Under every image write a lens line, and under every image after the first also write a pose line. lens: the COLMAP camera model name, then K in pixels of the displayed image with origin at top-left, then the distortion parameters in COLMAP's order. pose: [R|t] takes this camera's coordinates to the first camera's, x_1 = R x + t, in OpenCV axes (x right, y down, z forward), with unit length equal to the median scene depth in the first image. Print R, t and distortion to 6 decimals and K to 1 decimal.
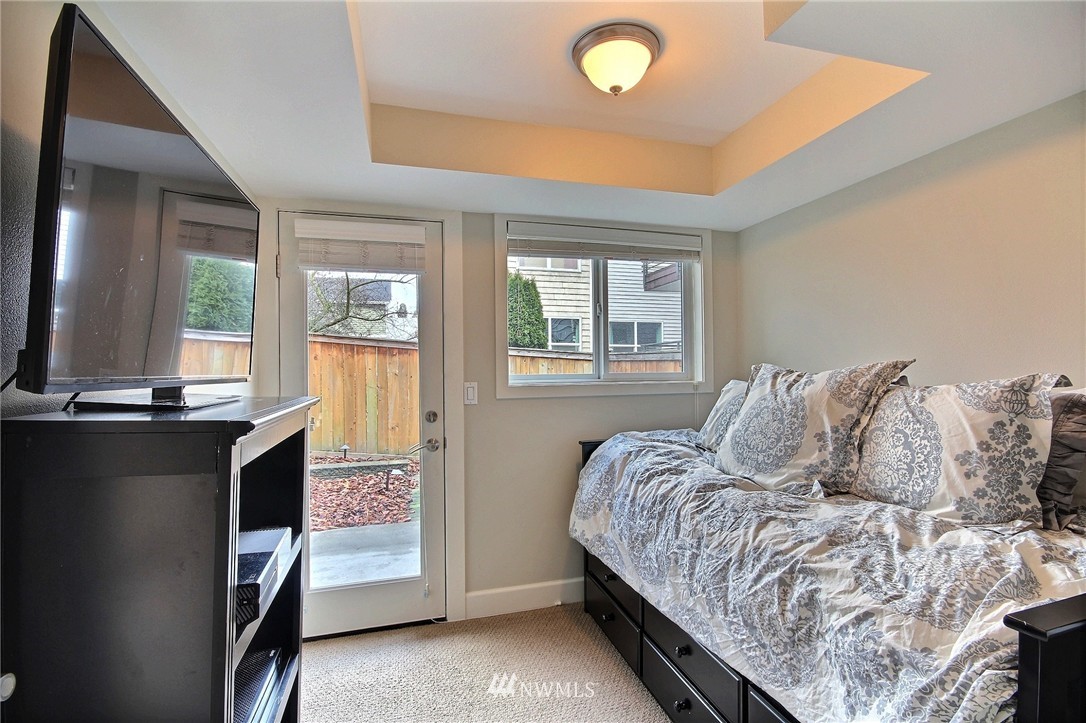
lens RADIAL K [[505.2, 0, 546.6], [0, 505.2, 365.2], [0, 0, 1]] dist [-0.000839, 0.000037]
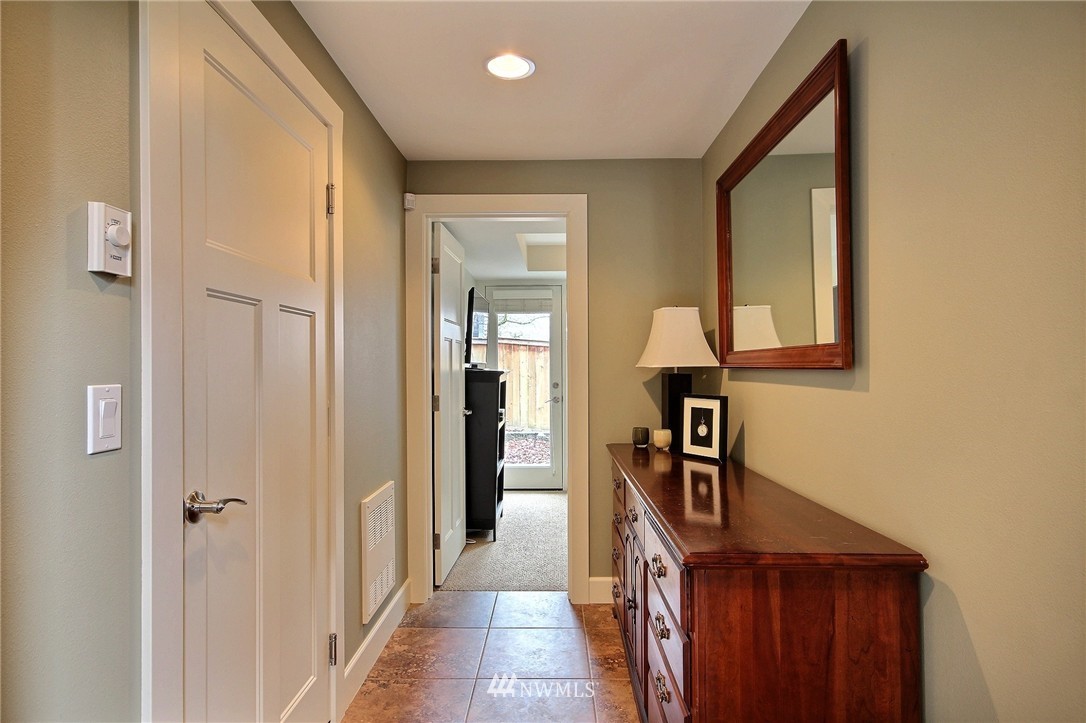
lens RADIAL K [[603.7, 0, 543.0], [0, 603.7, 361.5], [0, 0, 1]] dist [0.000015, -0.000006]
pose [[0.957125, 0.004397, -0.289642, 0.399891], [-0.003601, 0.999988, 0.003279, -0.001188], [0.289653, -0.002096, 0.957129, -1.253958]]
